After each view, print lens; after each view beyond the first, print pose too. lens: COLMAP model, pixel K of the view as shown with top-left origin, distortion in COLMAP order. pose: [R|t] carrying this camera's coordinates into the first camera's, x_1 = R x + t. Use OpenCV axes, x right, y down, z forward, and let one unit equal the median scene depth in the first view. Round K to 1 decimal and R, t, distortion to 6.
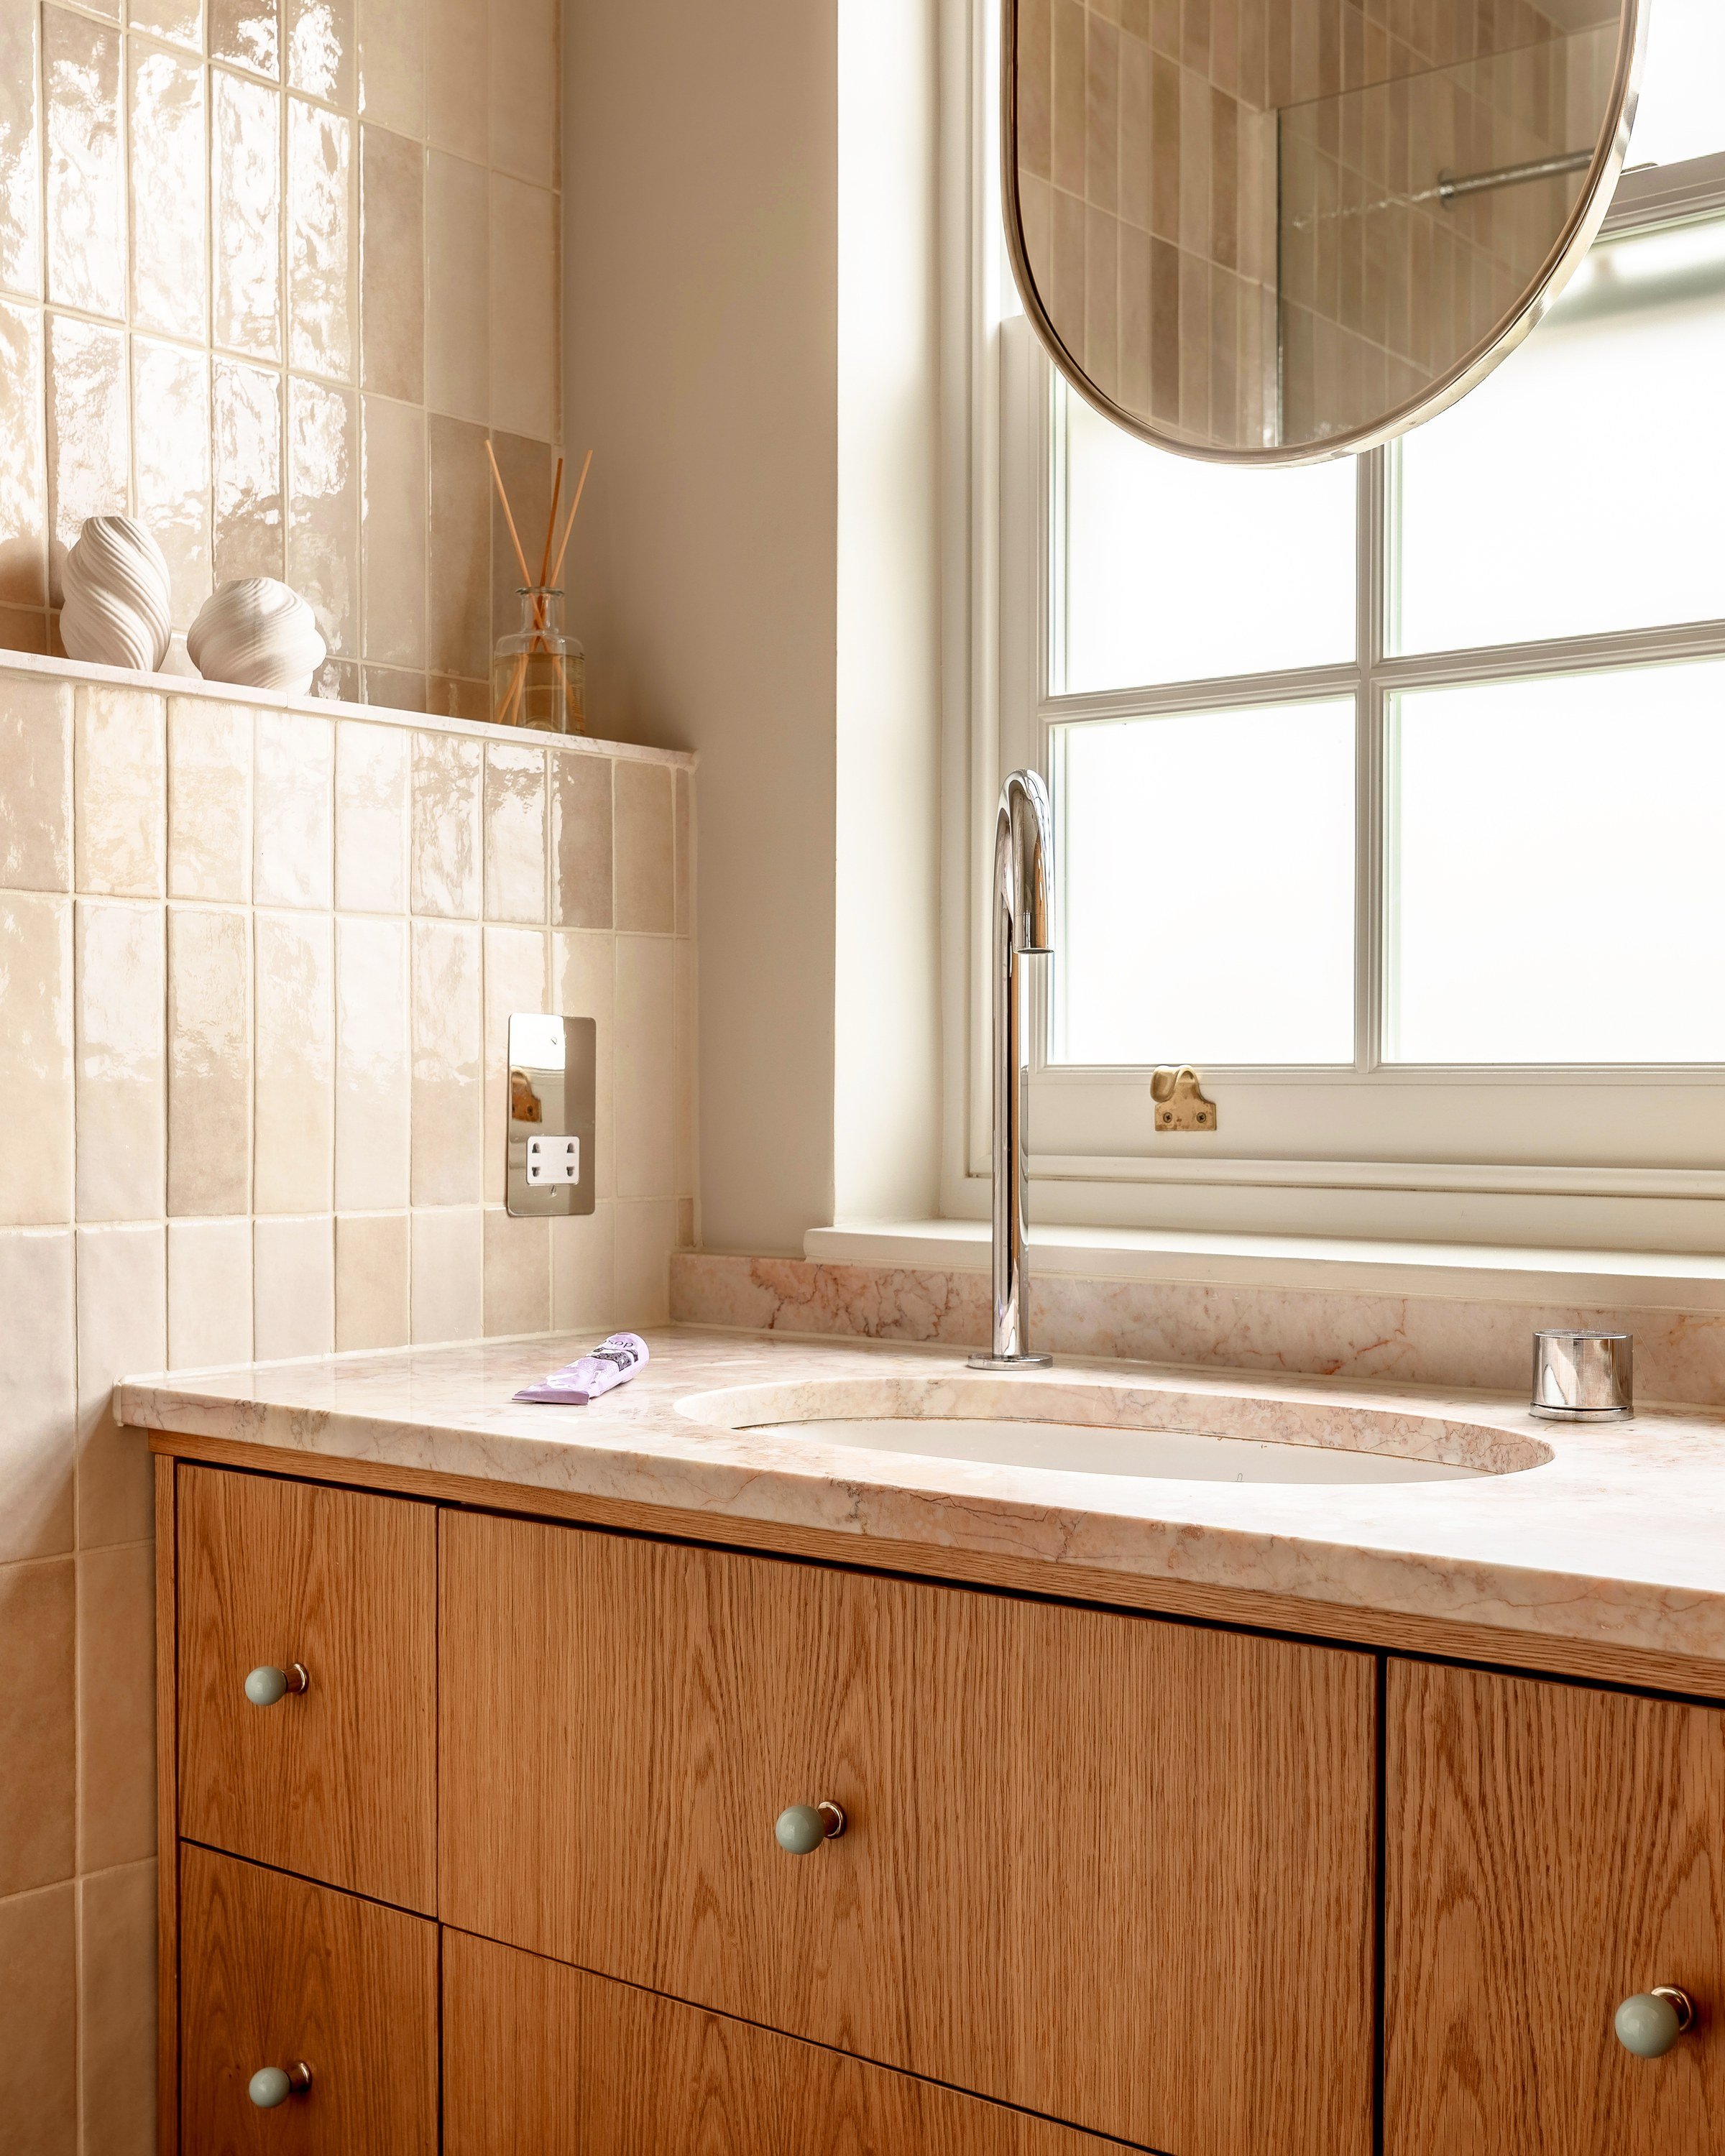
lens RADIAL K [[2527.0, 0, 861.0], [0, 2527.0, 1157.3], [0, 0, 1]] dist [0.016526, -0.011560]
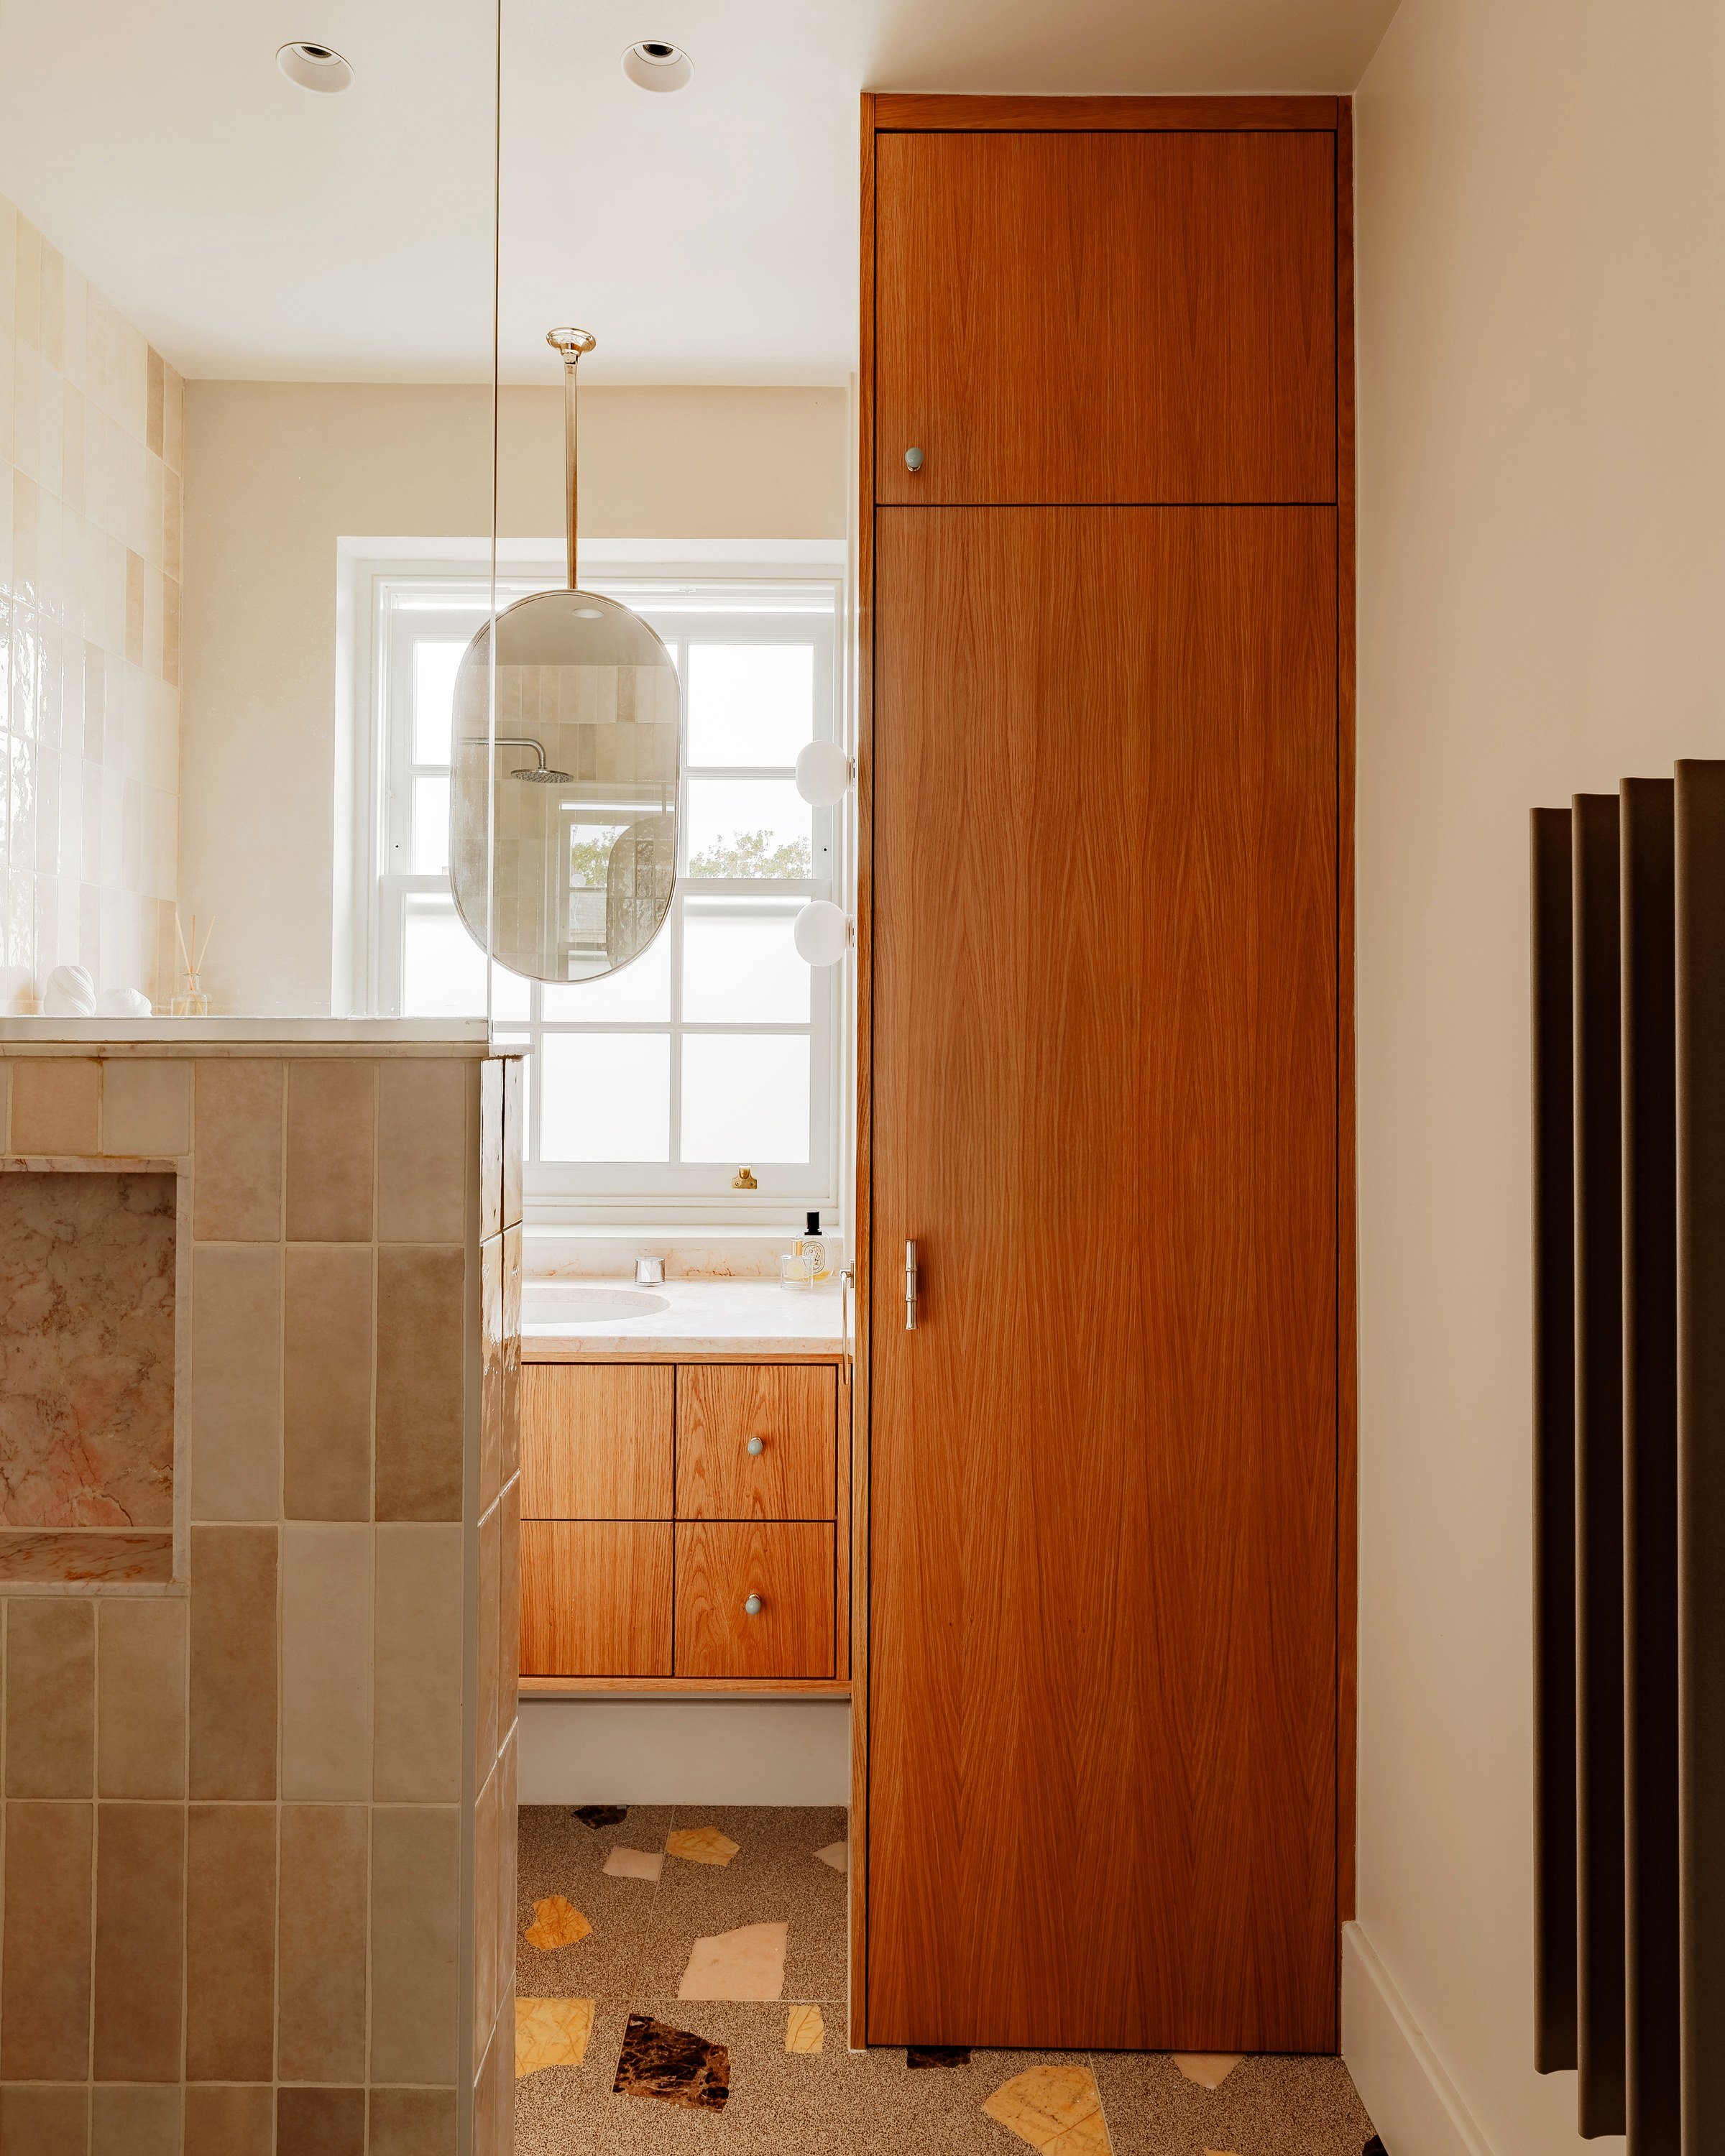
lens RADIAL K [[1362.8, 0, 839.5], [0, 1362.8, 1012.6], [0, 0, 1]] dist [-0.003167, 0.000122]
pose [[0.765790, 0.021440, 0.642733, -0.645150], [0.010178, 0.998915, -0.045448, -0.160486], [-0.643010, 0.041345, 0.764741, -0.498913]]
